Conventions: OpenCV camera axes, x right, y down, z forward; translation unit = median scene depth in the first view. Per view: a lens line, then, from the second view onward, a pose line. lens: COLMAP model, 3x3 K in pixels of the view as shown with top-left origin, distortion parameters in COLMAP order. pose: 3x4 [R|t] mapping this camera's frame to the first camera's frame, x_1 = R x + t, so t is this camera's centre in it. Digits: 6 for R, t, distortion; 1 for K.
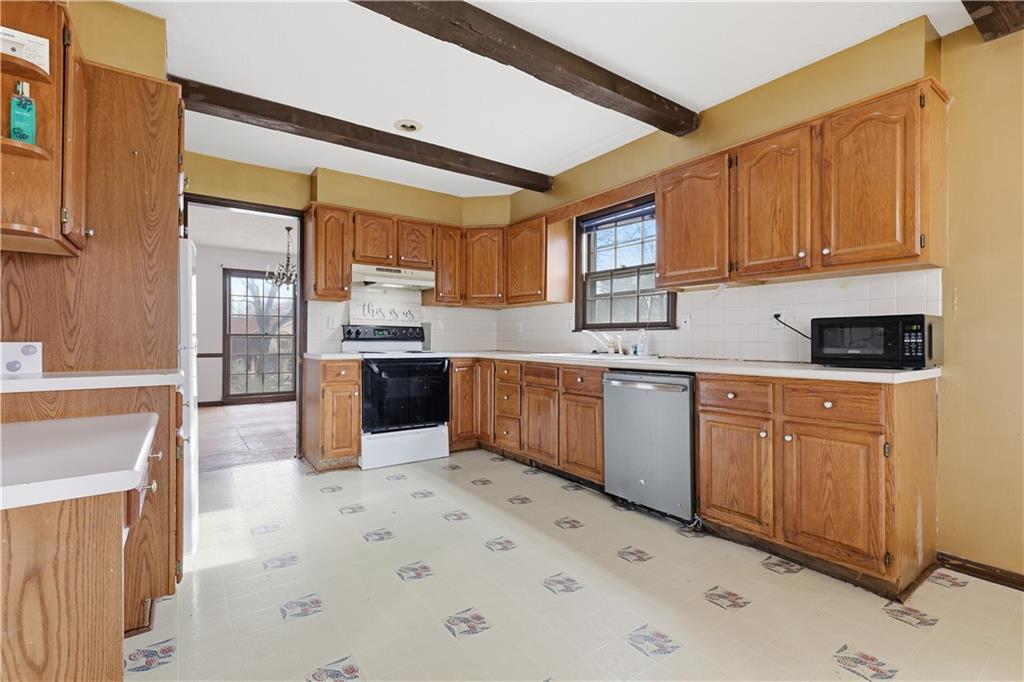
lens RADIAL K [[471.7, 0, 507.0], [0, 471.7, 338.3], [0, 0, 1]] dist [0.004003, -0.000615]
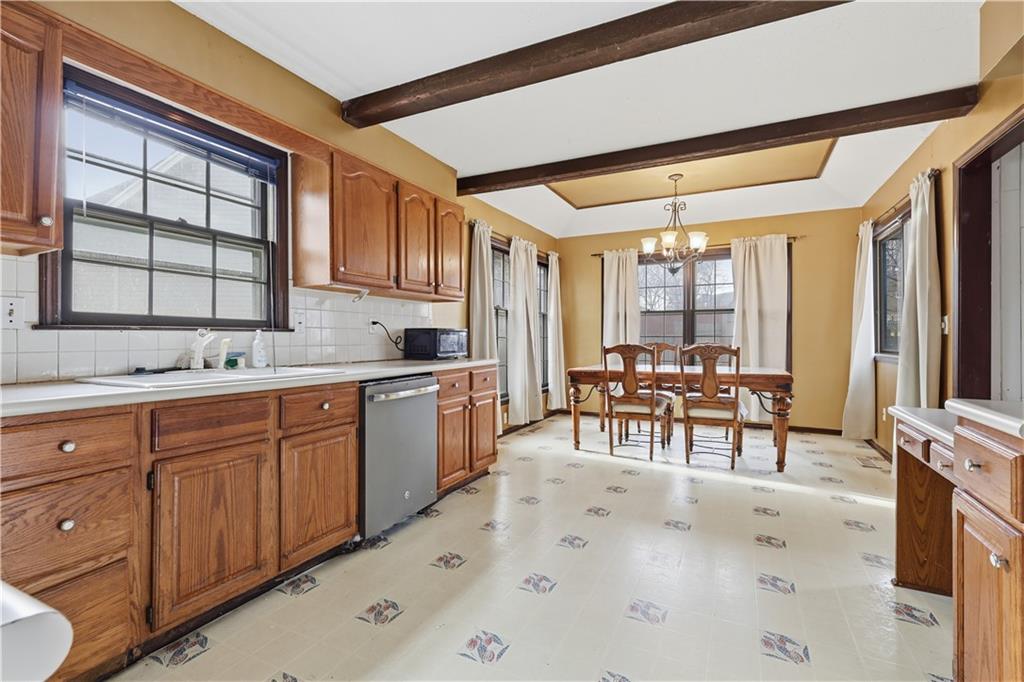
lens RADIAL K [[471.7, 0, 524.1], [0, 471.7, 341.7], [0, 0, 1]] dist [0.004003, -0.000615]
pose [[-0.496192, -0.005714, 0.868194, -0.492553], [-0.001794, 0.999983, 0.005556, -0.005738], [-0.868211, 0.001199, -0.496194, 0.959940]]
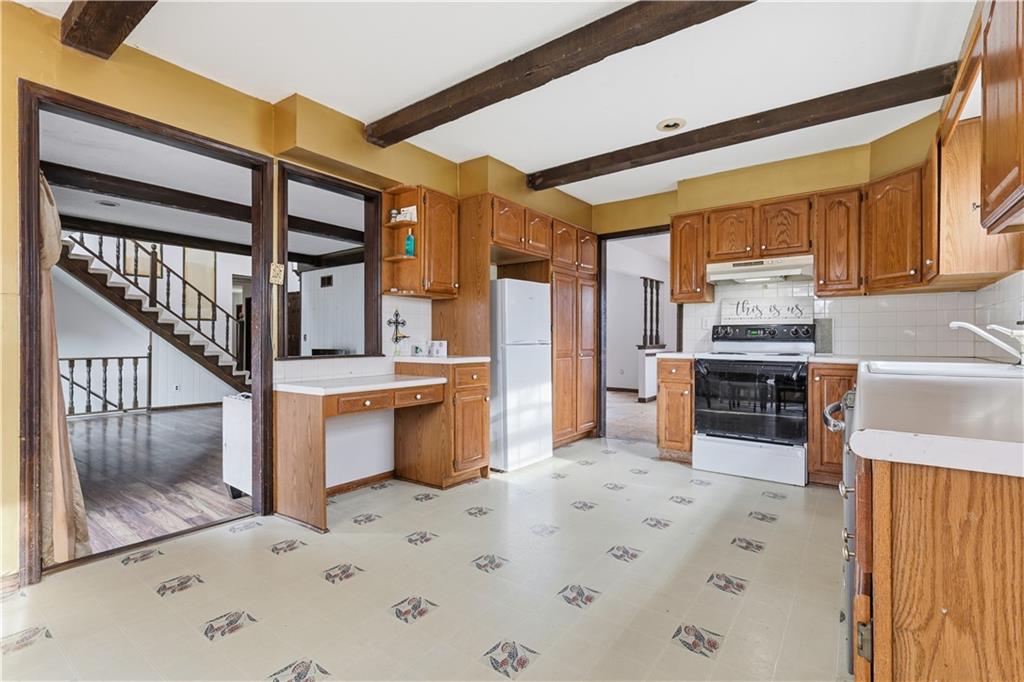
lens RADIAL K [[471.7, 0, 509.7], [0, 471.7, 338.9], [0, 0, 1]] dist [0.004003, -0.000615]
pose [[0.298687, -0.003737, -0.954344, 0.552463], [0.002270, 0.999992, -0.003205, 0.003300], [0.954348, -0.001209, 0.298693, 0.327754]]
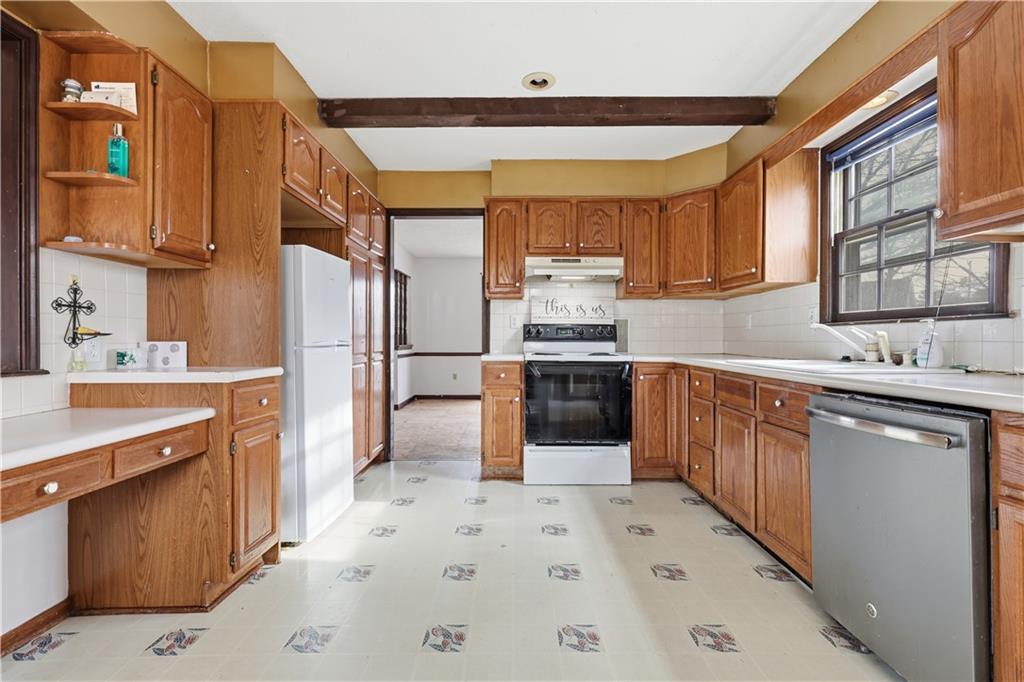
lens RADIAL K [[471.7, 0, 510.2], [0, 471.7, 340.6], [0, 0, 1]] dist [0.004003, -0.000615]
pose [[0.811943, -0.001320, -0.583735, 0.203077], [0.003156, 0.999993, 0.002130, 0.002846], [0.583728, -0.003572, 0.811942, 0.257386]]
